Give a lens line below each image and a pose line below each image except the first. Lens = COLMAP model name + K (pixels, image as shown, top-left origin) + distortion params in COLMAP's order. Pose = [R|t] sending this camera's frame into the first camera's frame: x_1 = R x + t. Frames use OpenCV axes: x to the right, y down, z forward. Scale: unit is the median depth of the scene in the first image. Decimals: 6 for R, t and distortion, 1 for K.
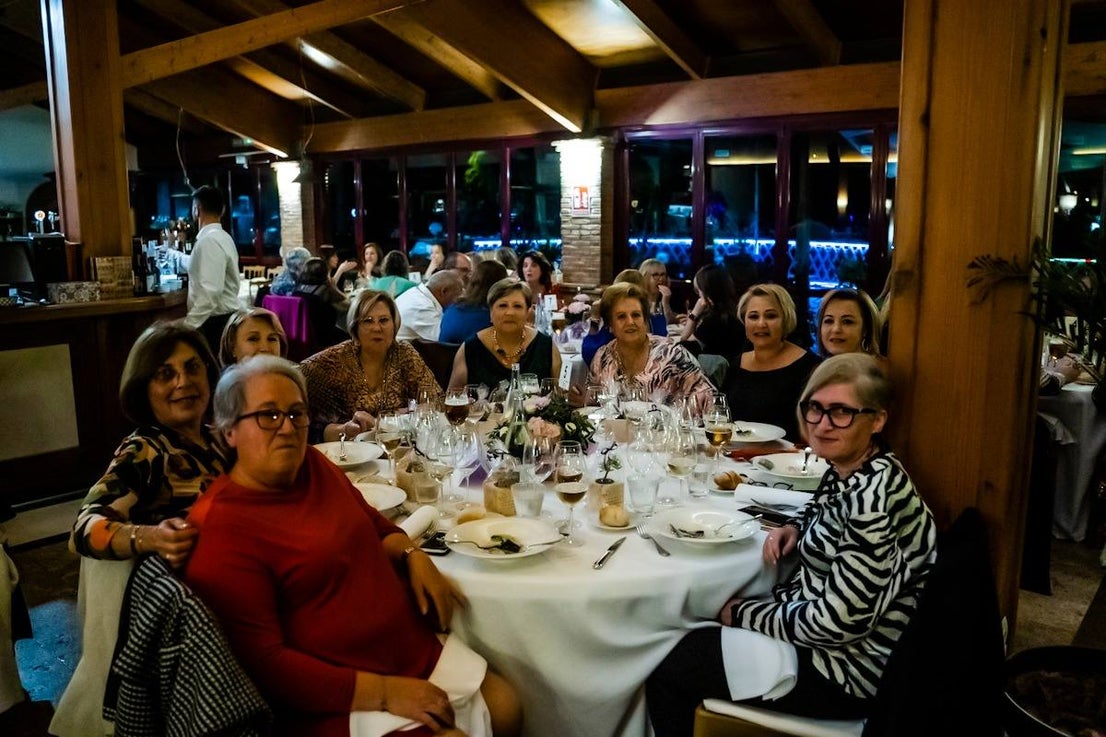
lens RADIAL K [[943.6, 0, 553.0], [0, 943.6, 368.5], [0, 0, 1]] dist [-0.048417, 0.010968]
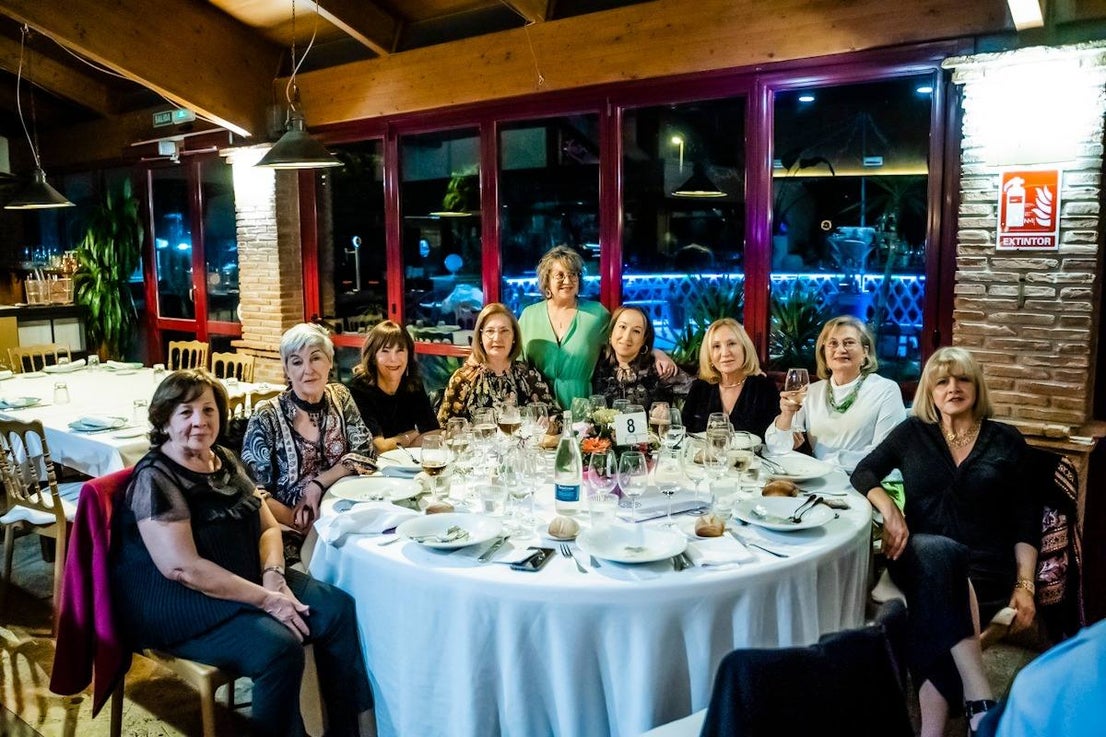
lens RADIAL K [[943.6, 0, 553.0], [0, 943.6, 368.5], [0, 0, 1]] dist [-0.048417, 0.010968]
pose [[0.999189, -0.009691, 0.039076, -0.176998], [0.010833, 0.999518, -0.029102, -0.101733], [-0.038775, 0.029502, 0.998812, 0.615270]]
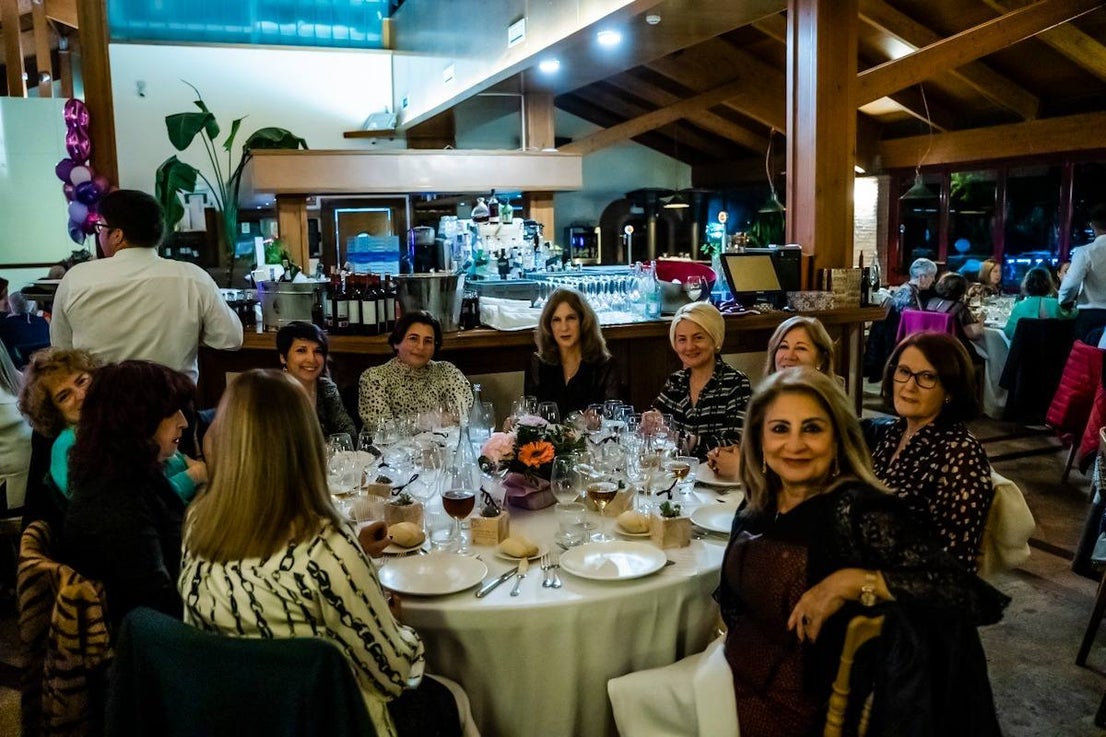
lens RADIAL K [[943.6, 0, 553.0], [0, 943.6, 368.5], [0, 0, 1]] dist [-0.048417, 0.010968]
pose [[0.896096, 0.059157, -0.439901, -0.169196], [-0.066547, 0.997782, -0.001379, 0.008877], [0.438844, 0.030510, 0.898045, -0.049013]]
